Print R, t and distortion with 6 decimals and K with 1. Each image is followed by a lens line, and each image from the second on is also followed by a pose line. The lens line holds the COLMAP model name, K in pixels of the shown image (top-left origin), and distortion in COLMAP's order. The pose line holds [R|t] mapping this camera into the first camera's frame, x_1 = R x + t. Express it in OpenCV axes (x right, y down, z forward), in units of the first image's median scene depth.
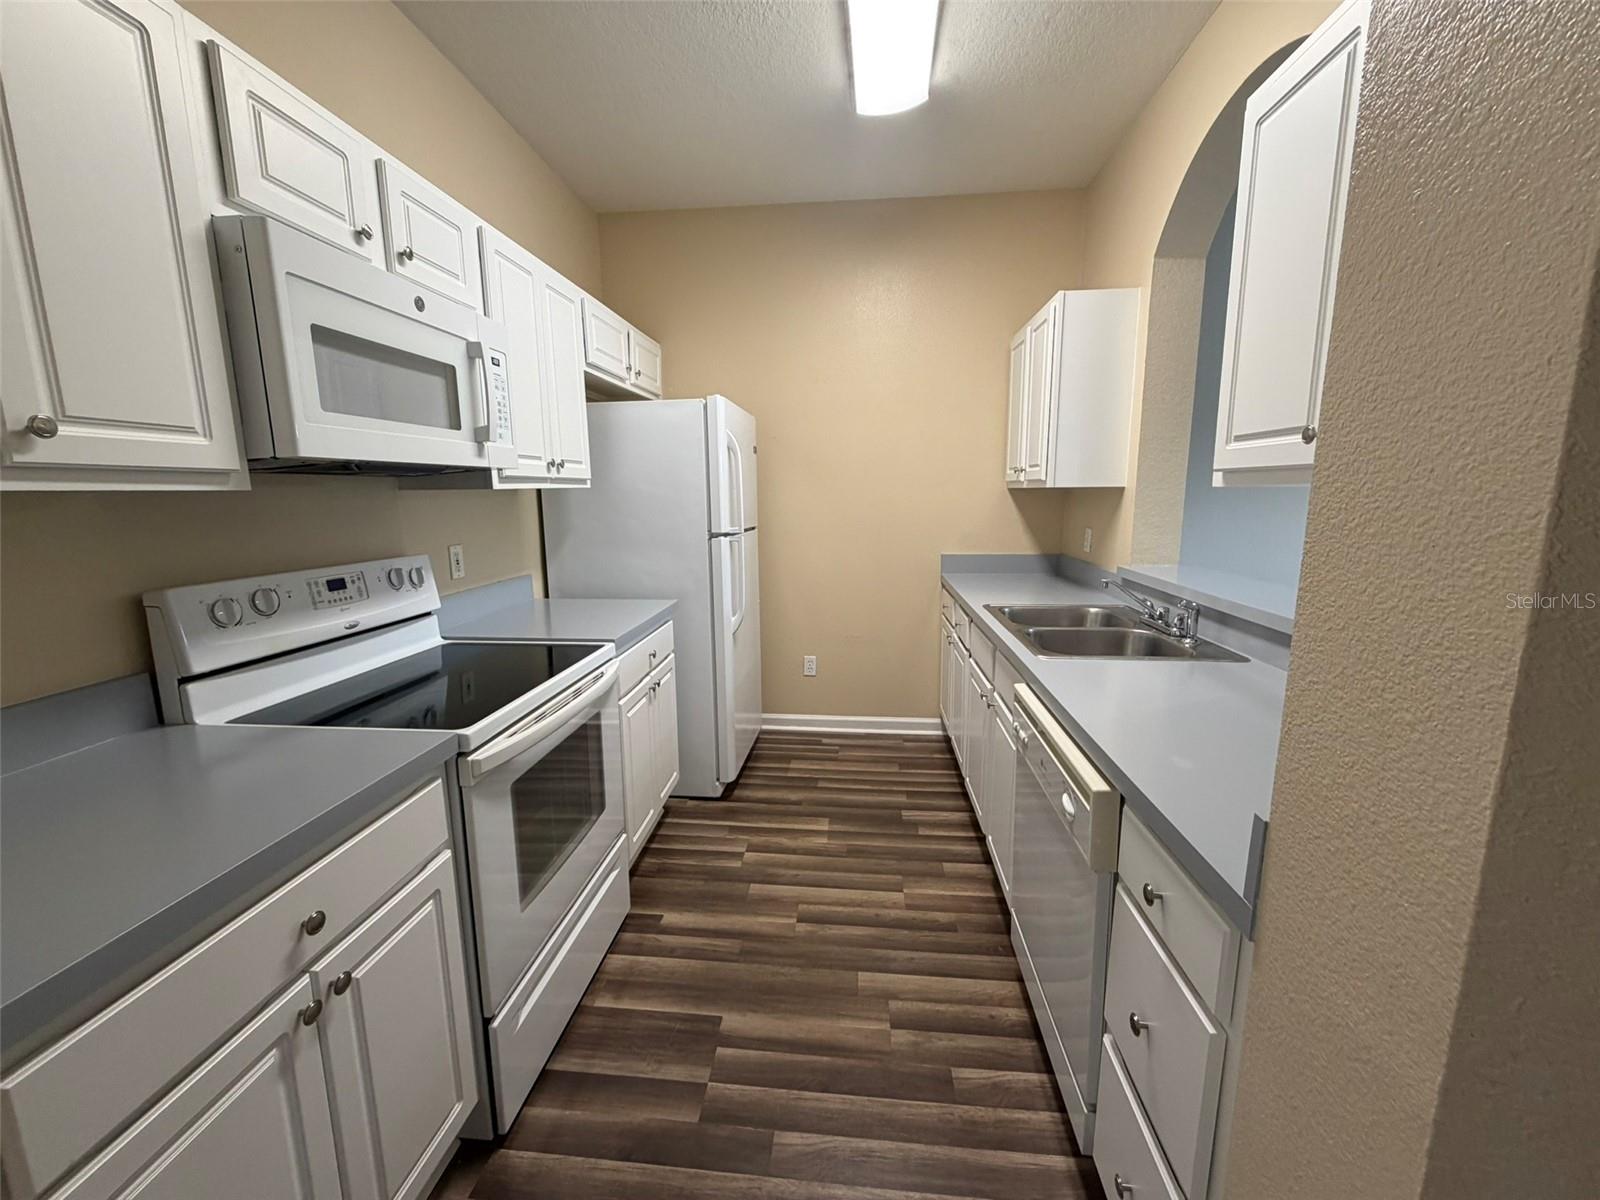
lens RADIAL K [[639.6, 0, 796.4], [0, 639.6, 597.4], [0, 0, 1]] dist [0.000819, -0.000171]
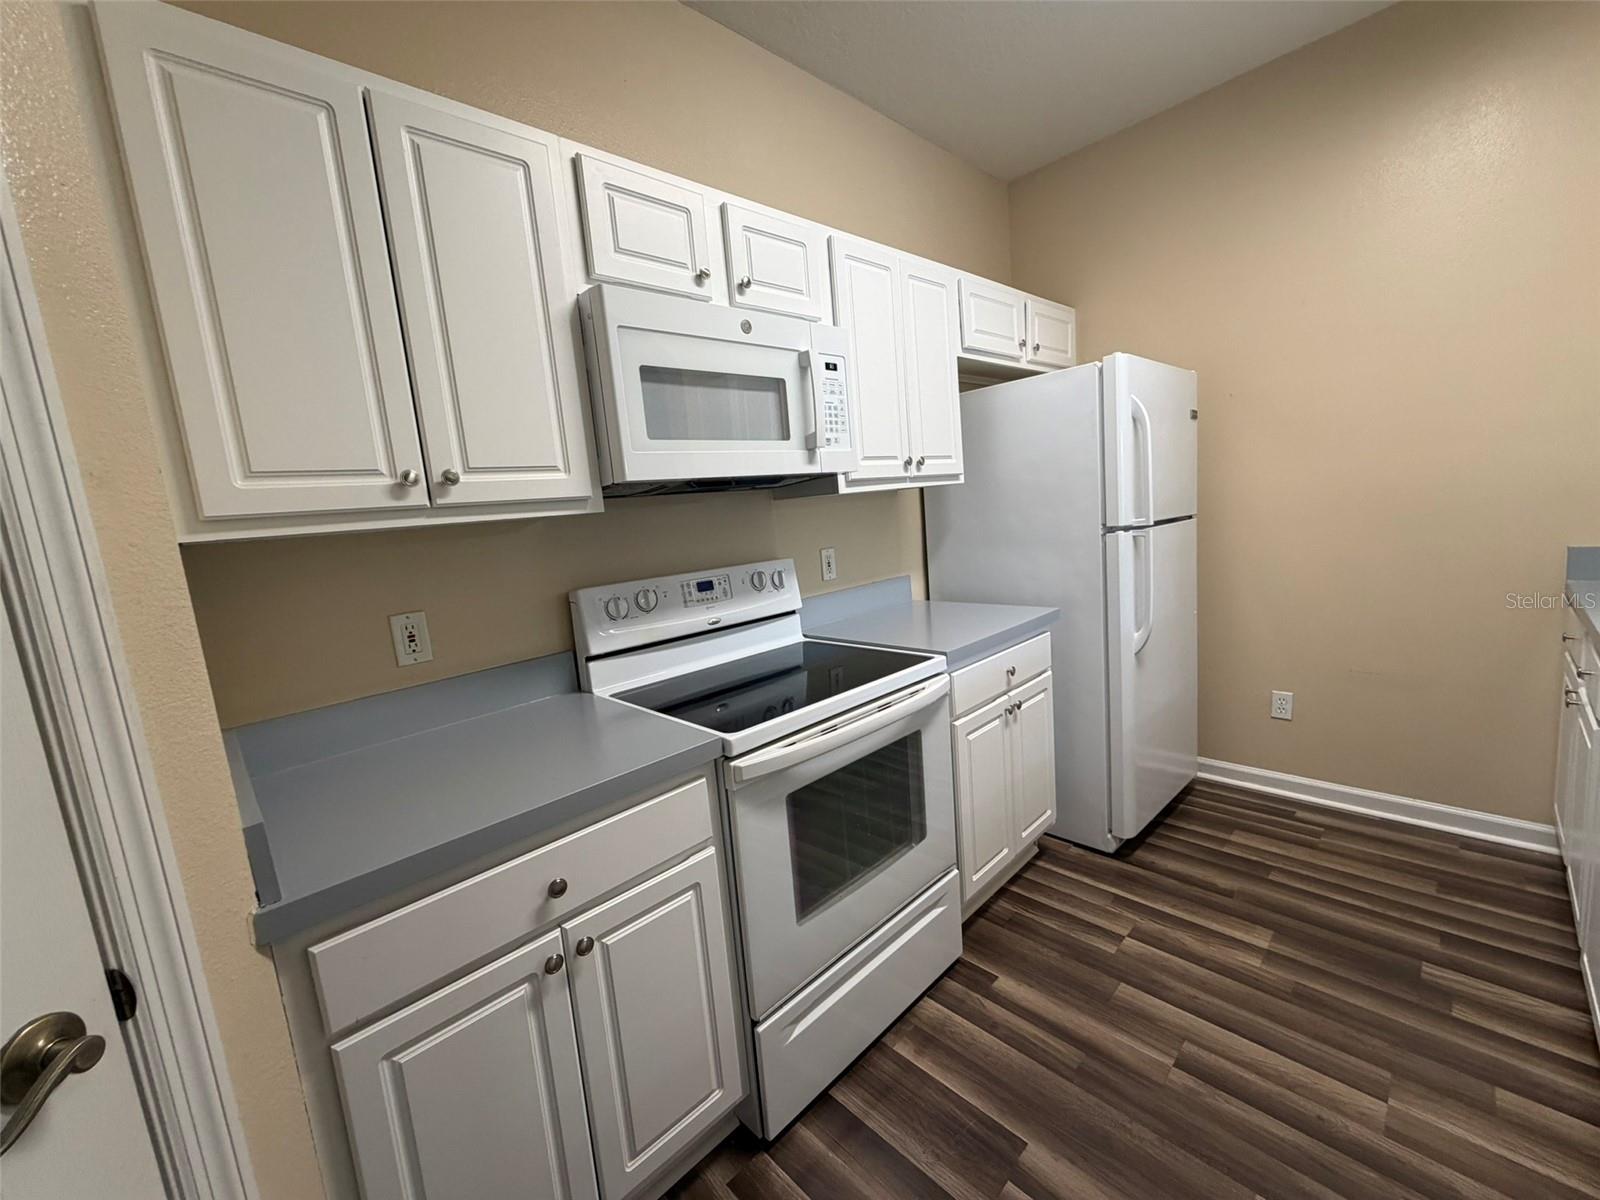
lens RADIAL K [[639.6, 0, 796.4], [0, 639.6, 597.4], [0, 0, 1]] dist [0.000819, -0.000171]
pose [[0.755946, 0.034786, -0.653709, 0.158833], [-0.028793, 0.999388, 0.019885, -0.025753], [0.654000, 0.003790, 0.756485, 0.209997]]
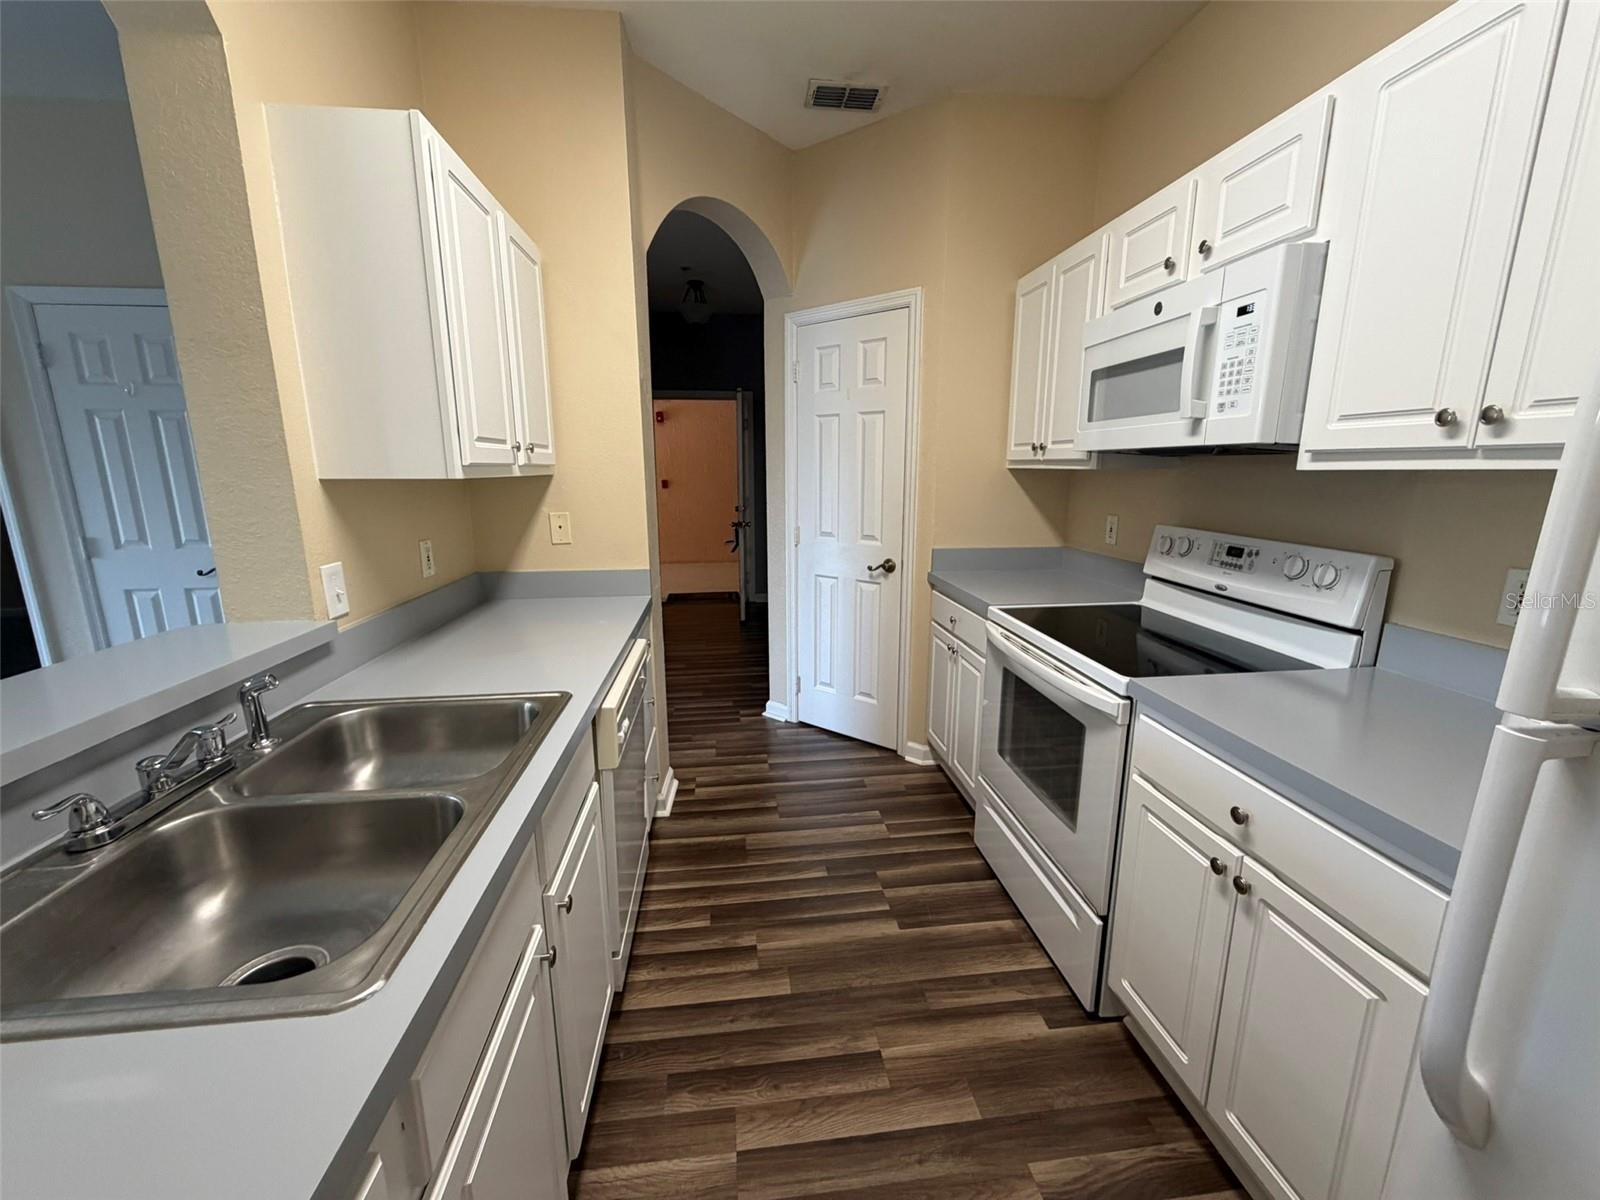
lens RADIAL K [[639.6, 0, 796.4], [0, 639.6, 597.4], [0, 0, 1]] dist [0.000819, -0.000171]
pose [[-0.978002, 0.055078, -0.201191, 0.264264], [-0.021494, 0.932768, 0.359836, -0.315265], [0.207484, 0.356245, -0.911065, 1.774288]]
